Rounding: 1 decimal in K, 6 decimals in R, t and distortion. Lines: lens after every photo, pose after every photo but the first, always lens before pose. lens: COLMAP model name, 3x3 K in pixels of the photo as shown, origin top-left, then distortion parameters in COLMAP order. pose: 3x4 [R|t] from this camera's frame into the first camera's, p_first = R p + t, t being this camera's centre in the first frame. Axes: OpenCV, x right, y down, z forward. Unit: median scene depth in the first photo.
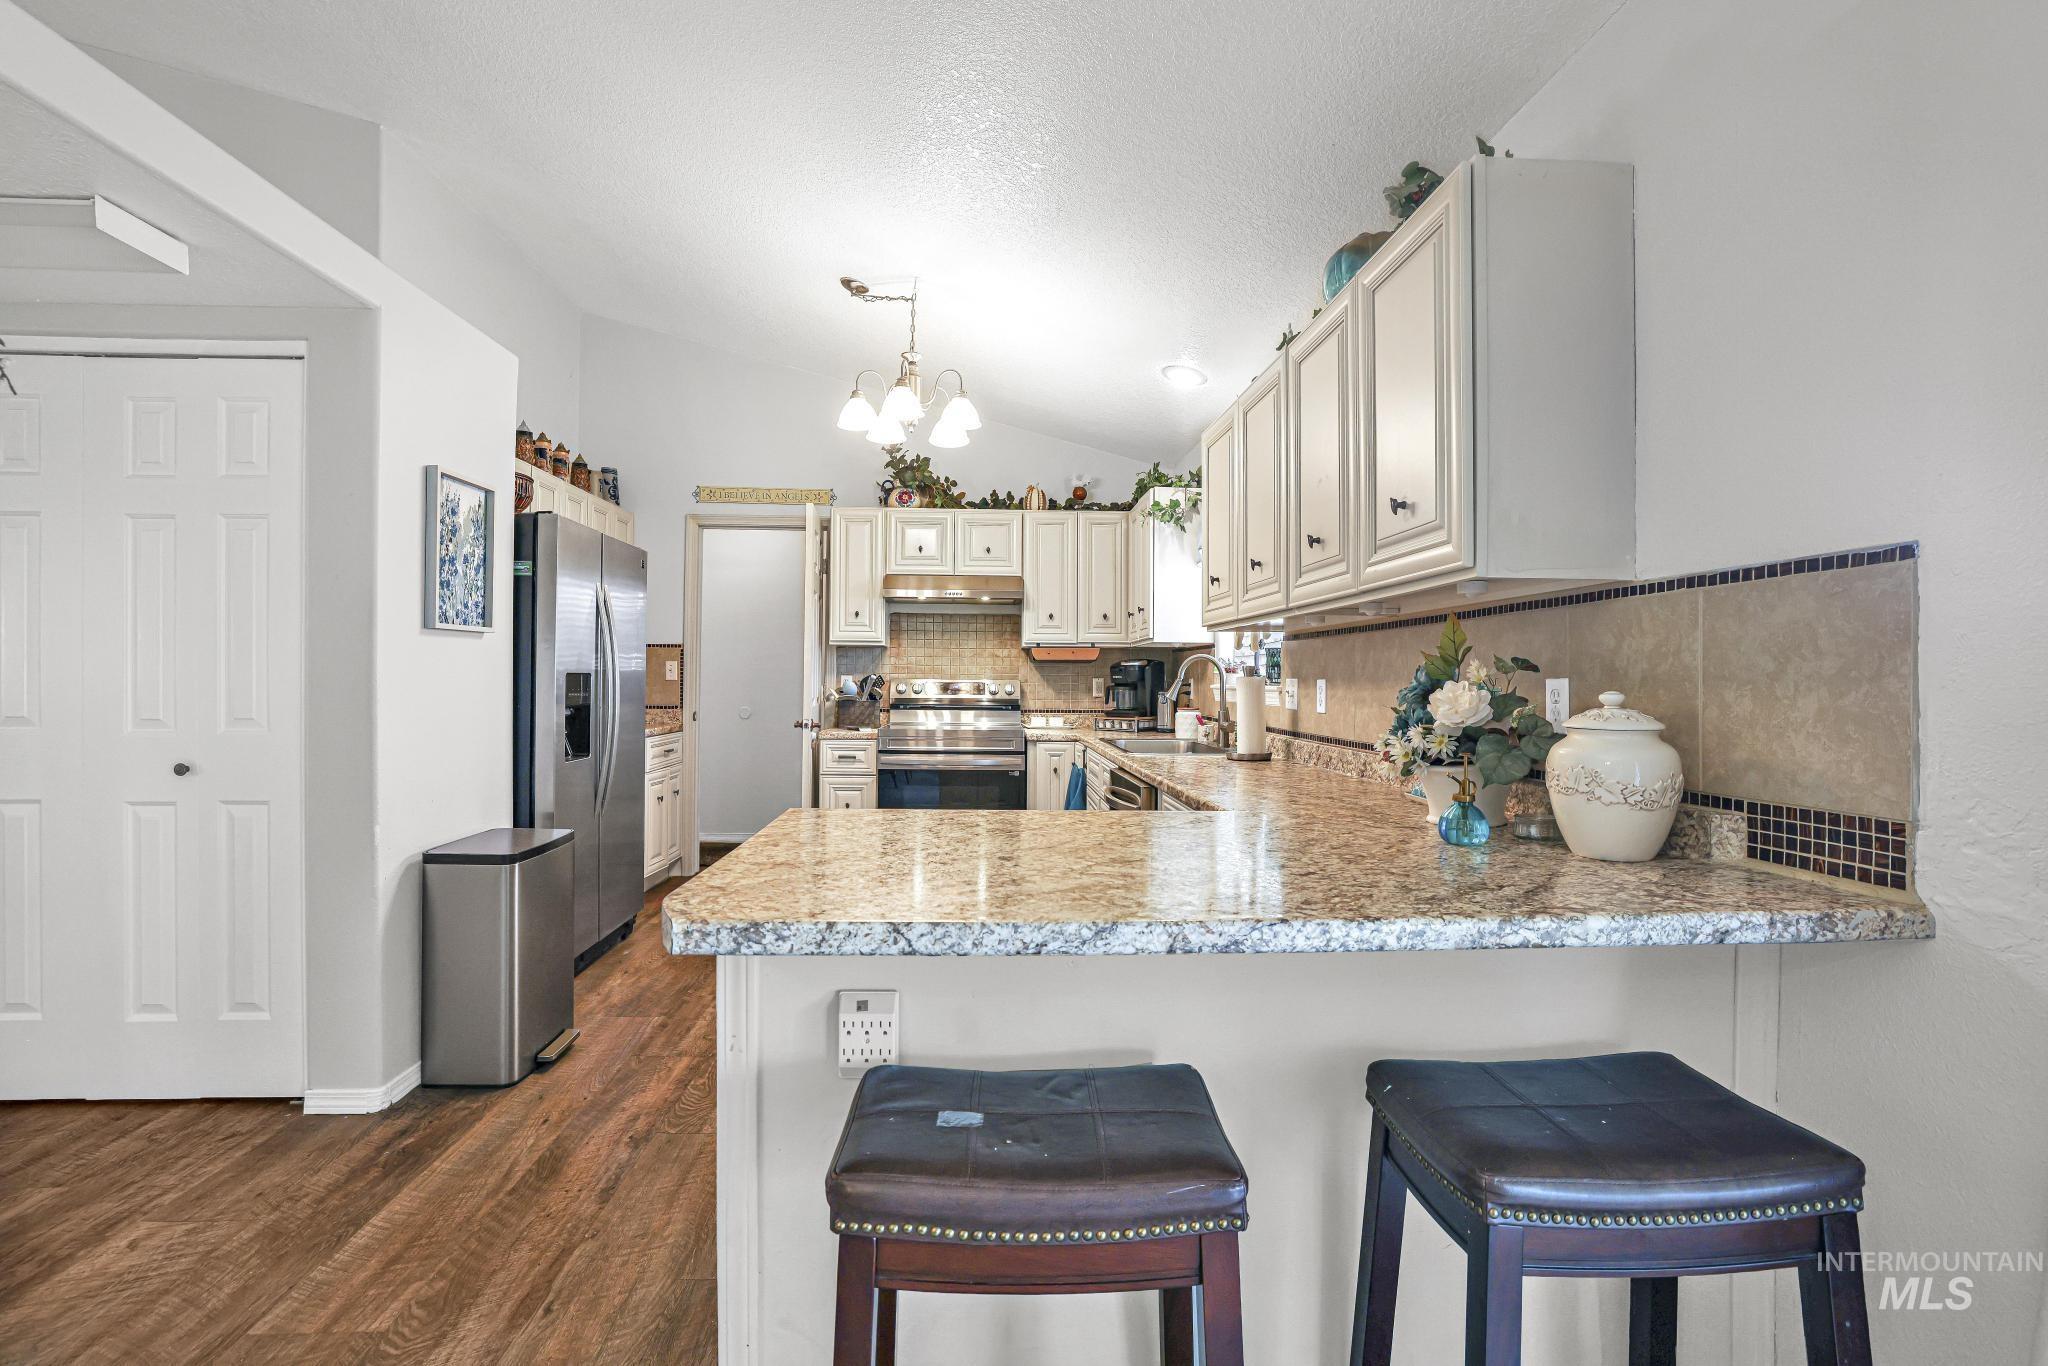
lens RADIAL K [[899.0, 0, 1017.7], [0, 899.0, 675.6], [0, 0, 1]] dist [-0.042798, 0.014307]
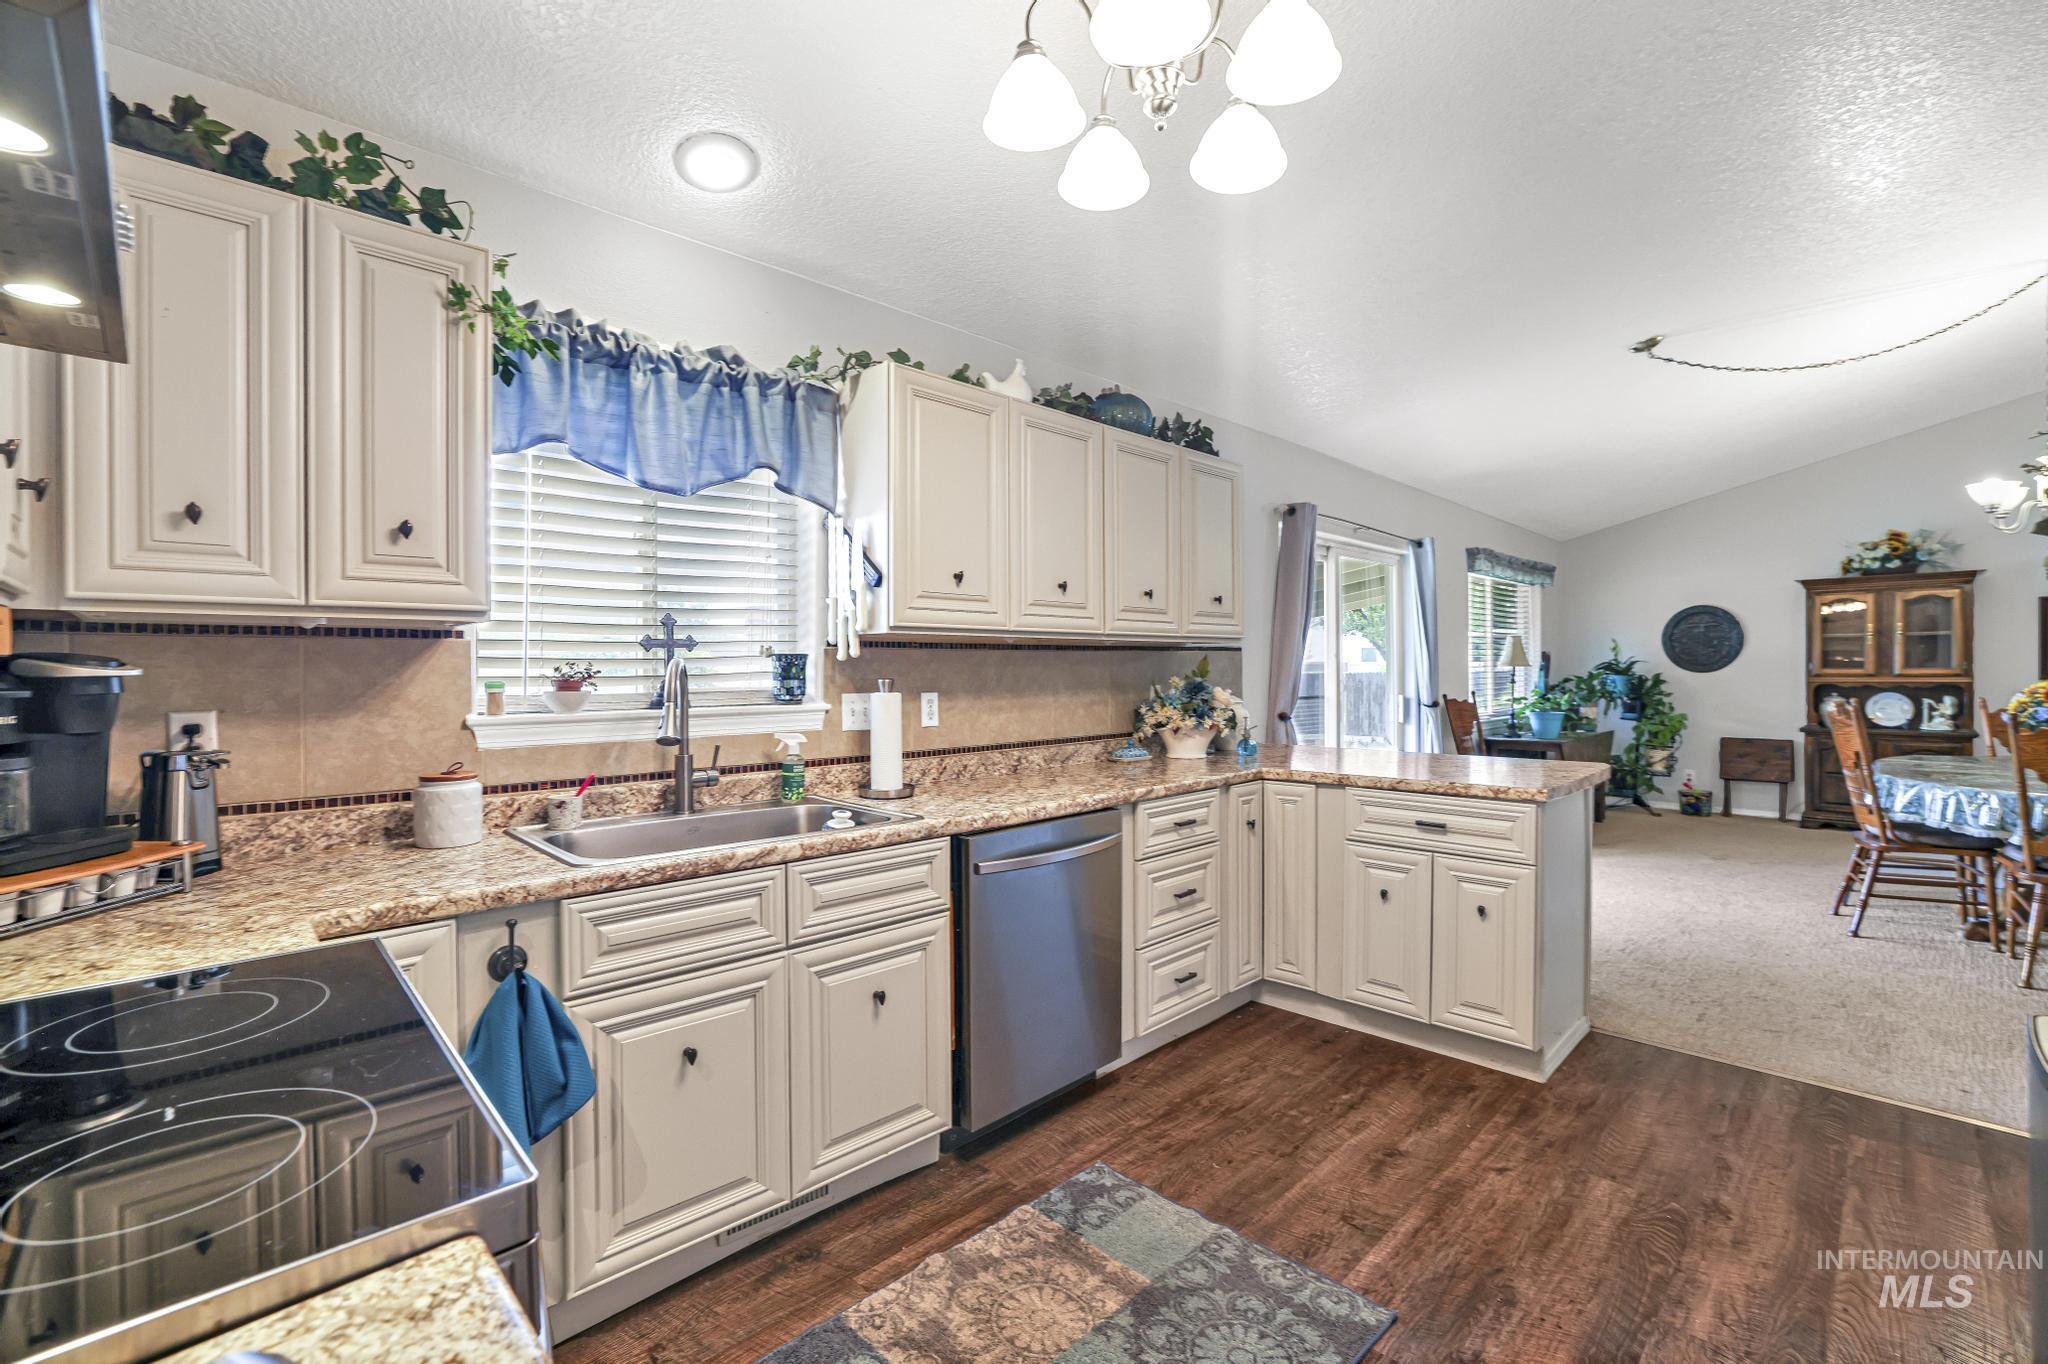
lens RADIAL K [[899.0, 0, 1011.4], [0, 899.0, 668.3], [0, 0, 1]] dist [-0.042798, 0.014307]
pose [[-0.663496, -0.006189, 0.748154, -0.279813], [-0.003029, 0.999980, 0.005585, -0.016952], [-0.748174, 0.001439, -0.663501, 0.971571]]
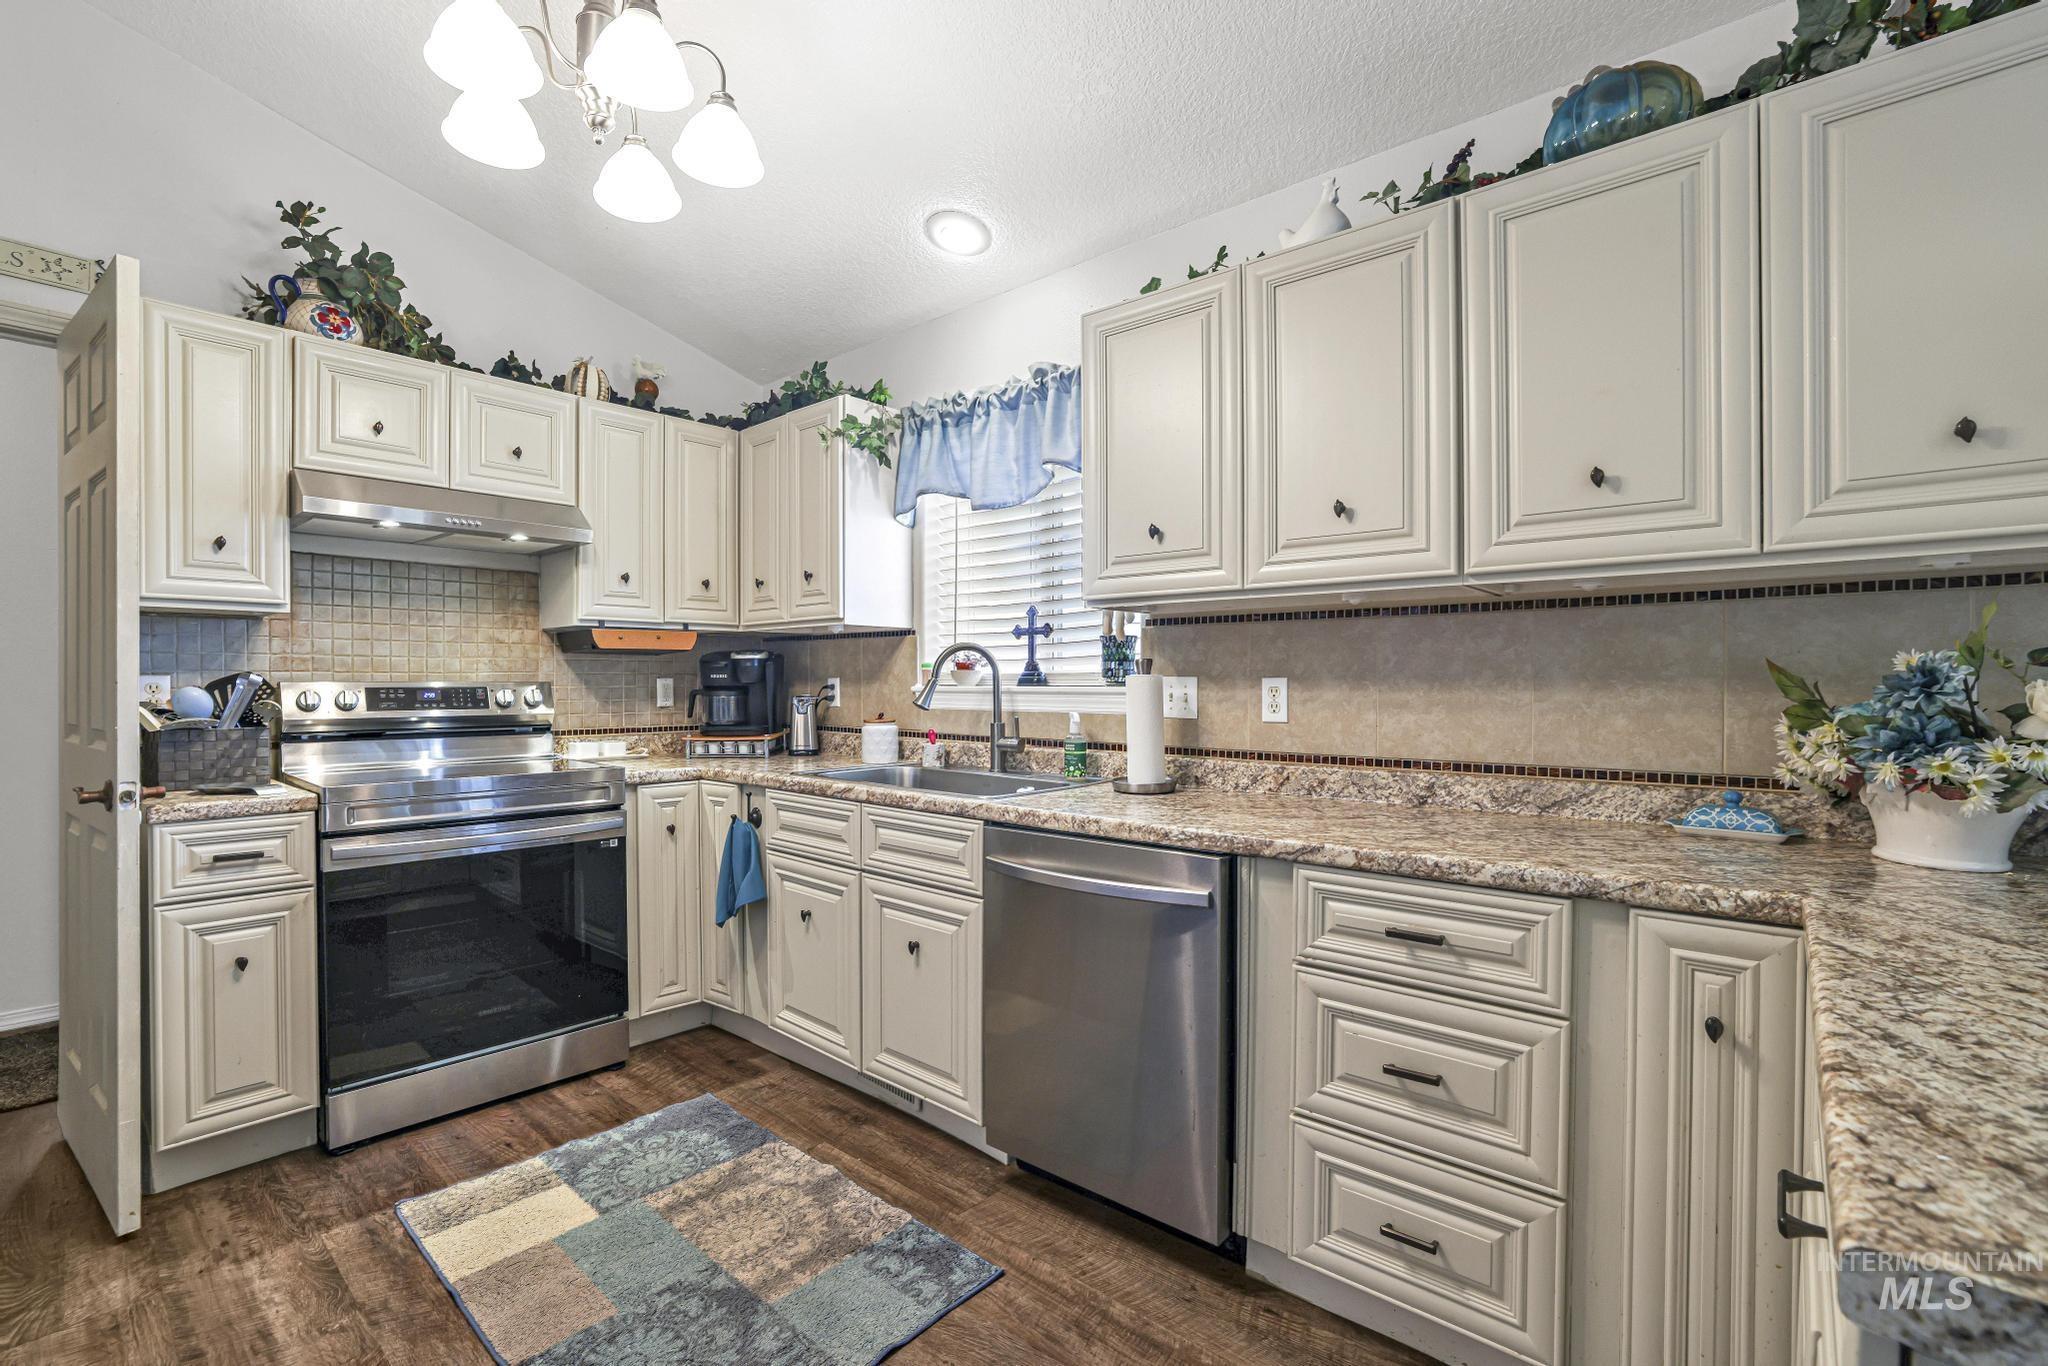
lens RADIAL K [[899.0, 0, 1012.7], [0, 899.0, 692.2], [0, 0, 1]] dist [-0.042798, 0.014307]
pose [[0.694194, -0.015891, 0.719612, -0.218530], [0.002360, 0.999801, 0.019801, 0.000728], [-0.719784, -0.012047, 0.694094, 0.387768]]
